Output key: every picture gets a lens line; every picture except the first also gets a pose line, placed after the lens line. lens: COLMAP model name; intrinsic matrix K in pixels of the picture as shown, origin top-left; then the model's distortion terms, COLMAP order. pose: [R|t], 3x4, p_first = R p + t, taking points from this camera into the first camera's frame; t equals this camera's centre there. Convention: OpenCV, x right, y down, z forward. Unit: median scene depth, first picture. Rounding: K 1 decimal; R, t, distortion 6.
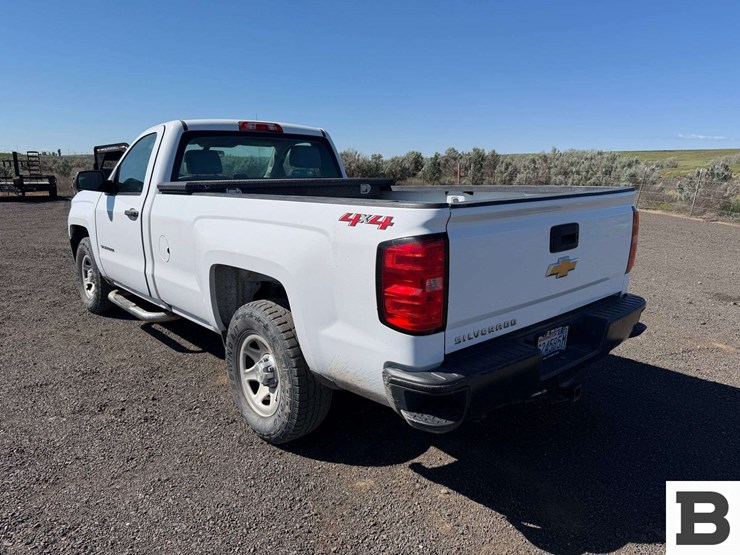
lens RADIAL K [[510.7, 0, 373.5], [0, 510.7, 280.6], [0, 0, 1]] dist [0.114338, -0.162482]
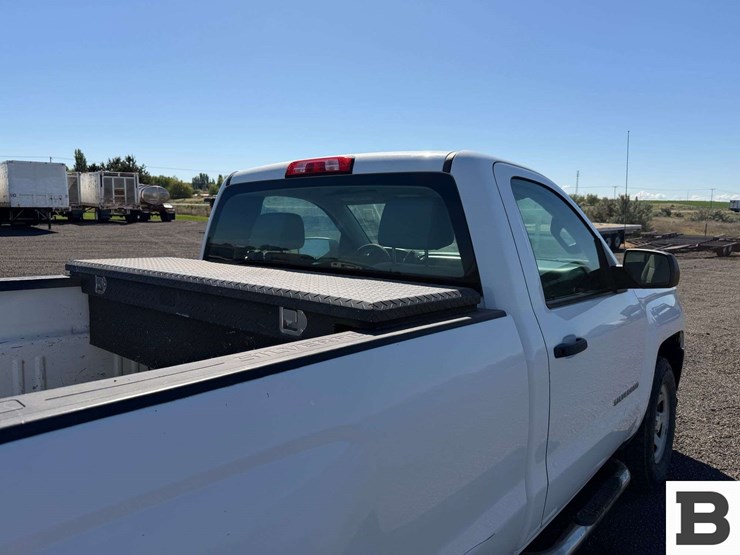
lens RADIAL K [[527.7, 0, 367.6], [0, 527.7, 275.2], [0, 0, 1]] dist [-0.009225, -0.006470]
pose [[0.147111, 0.109352, -0.983057, 0.486885], [-0.221926, 0.972180, 0.074932, -0.371313], [0.963902, 0.207143, 0.167286, 1.503312]]
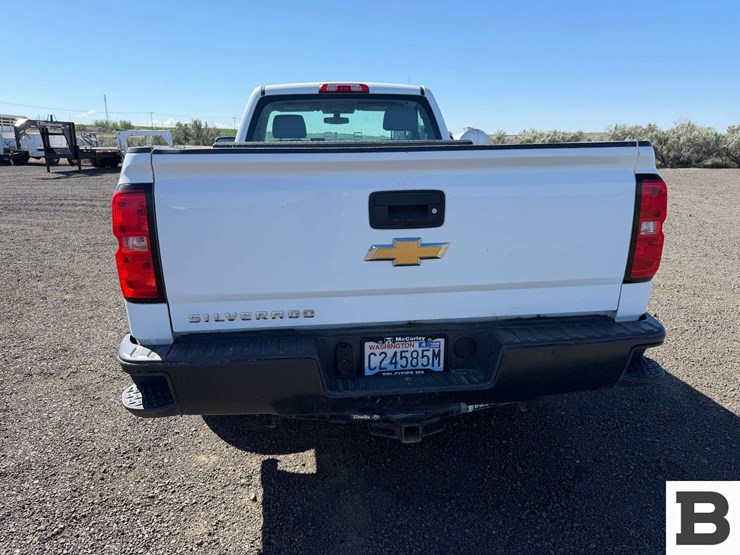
lens RADIAL K [[520.7, 0, 371.7], [0, 520.7, 282.4], [0, 0, 1]] dist [0.032327, -0.046142]
pose [[0.822709, 0.137994, -0.551460, 0.631610], [-0.115137, 0.990433, 0.076070, -0.028533], [0.556681, 0.000910, 0.830726, 0.336554]]
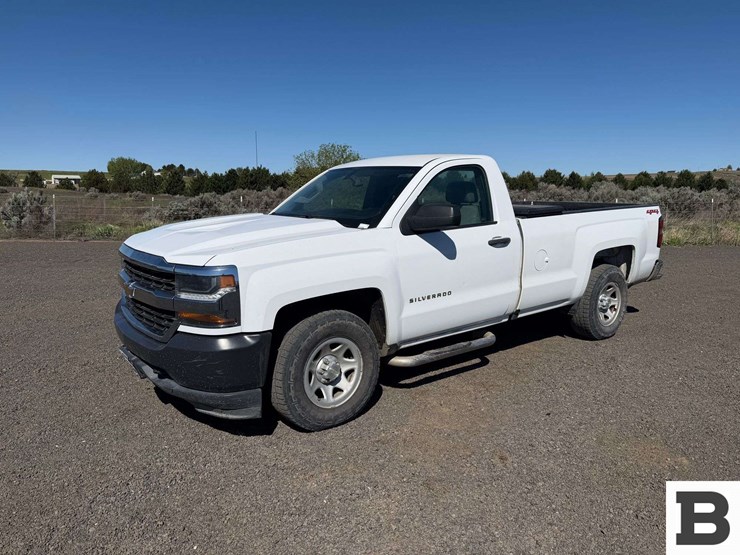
lens RADIAL K [[516.2, 0, 366.1], [0, 516.2, 281.4], [0, 0, 1]] dist [0.064670, -0.087157]
pose [[0.086547, -0.175168, 0.980727, -2.164084], [0.216758, 0.964149, 0.153079, -0.381752], [-0.972381, 0.199332, 0.121413, 1.623347]]
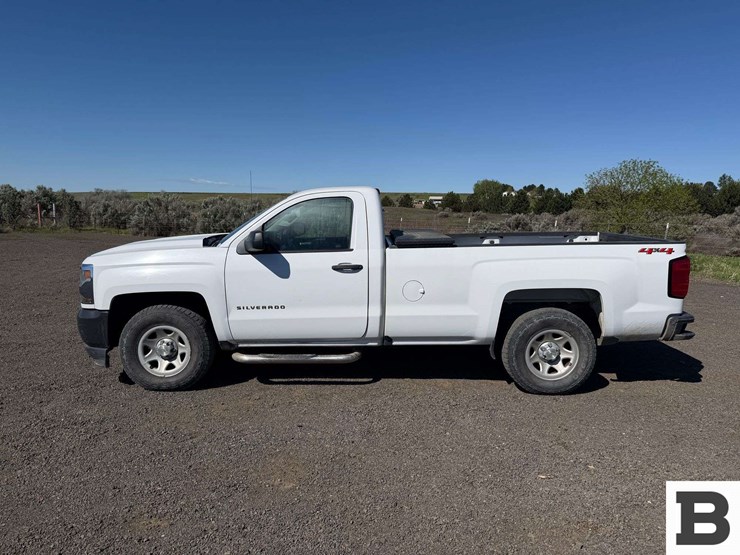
lens RADIAL K [[516.2, 0, 366.1], [0, 516.2, 281.4], [0, 0, 1]] dist [0.064670, -0.087157]
pose [[0.674848, -0.100425, 0.731092, -1.778453], [0.153981, 0.988053, -0.006413, -0.119551], [-0.721714, 0.116902, 0.682249, 0.289446]]
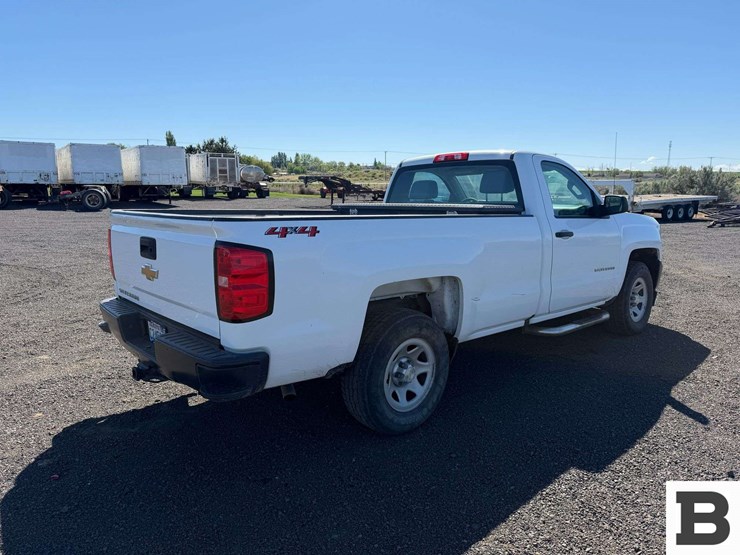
lens RADIAL K [[516.2, 0, 366.1], [0, 516.2, 281.4], [0, 0, 1]] dist [0.064670, -0.087157]
pose [[0.008063, 0.166760, -0.985965, 1.407490], [-0.215961, 0.963018, 0.161113, -0.278298], [0.976369, 0.211631, 0.043779, 1.272438]]
